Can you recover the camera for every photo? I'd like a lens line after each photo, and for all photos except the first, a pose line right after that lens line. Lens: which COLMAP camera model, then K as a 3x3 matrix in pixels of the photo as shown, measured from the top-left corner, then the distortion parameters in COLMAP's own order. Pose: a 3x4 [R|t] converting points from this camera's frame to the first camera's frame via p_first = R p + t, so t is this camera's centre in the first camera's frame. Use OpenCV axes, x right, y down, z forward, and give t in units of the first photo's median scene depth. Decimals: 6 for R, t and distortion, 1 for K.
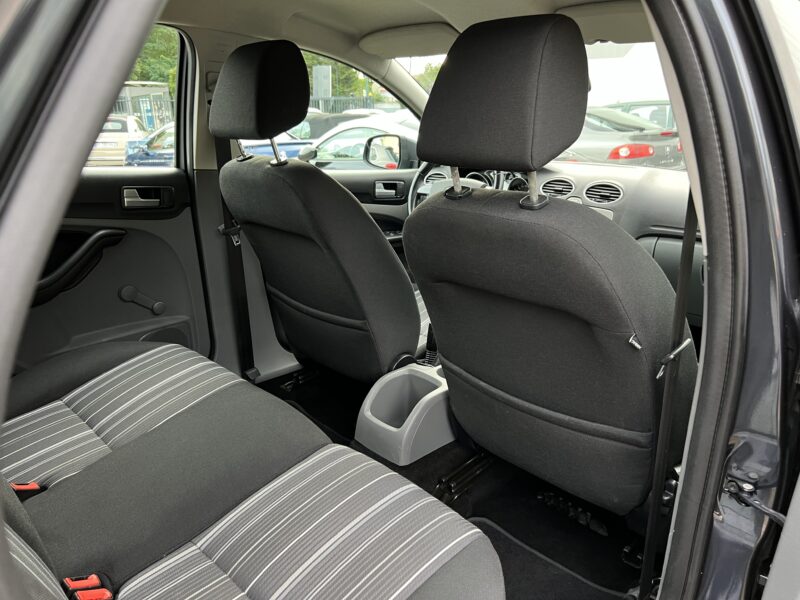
lens RADIAL K [[599.4, 0, 402.2], [0, 599.4, 297.9], [0, 0, 1]] dist [0.085729, -0.113443]
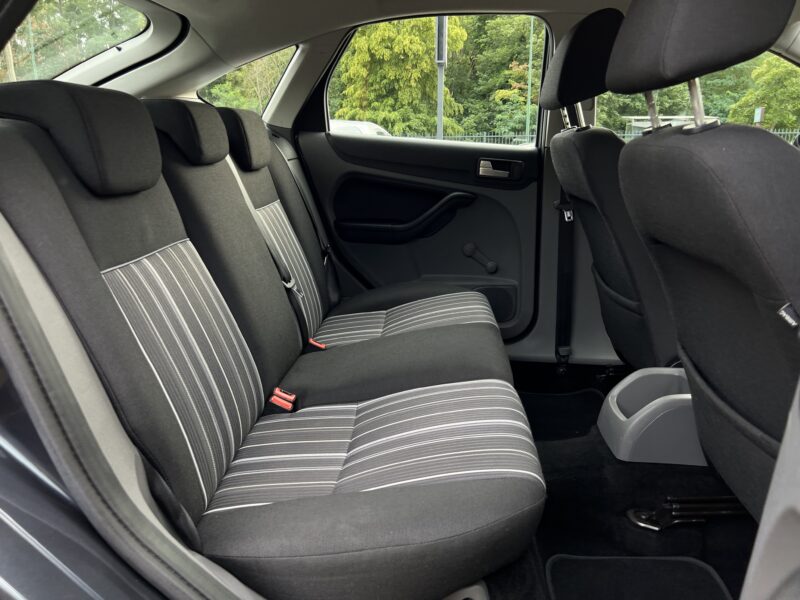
lens RADIAL K [[599.4, 0, 402.2], [0, 599.4, 297.9], [0, 0, 1]] dist [0.085729, -0.113443]
pose [[0.685208, 0.187307, -0.703851, 0.310805], [-0.223926, 0.973738, 0.041134, 0.067977], [0.693070, 0.129425, 0.709156, 0.090091]]
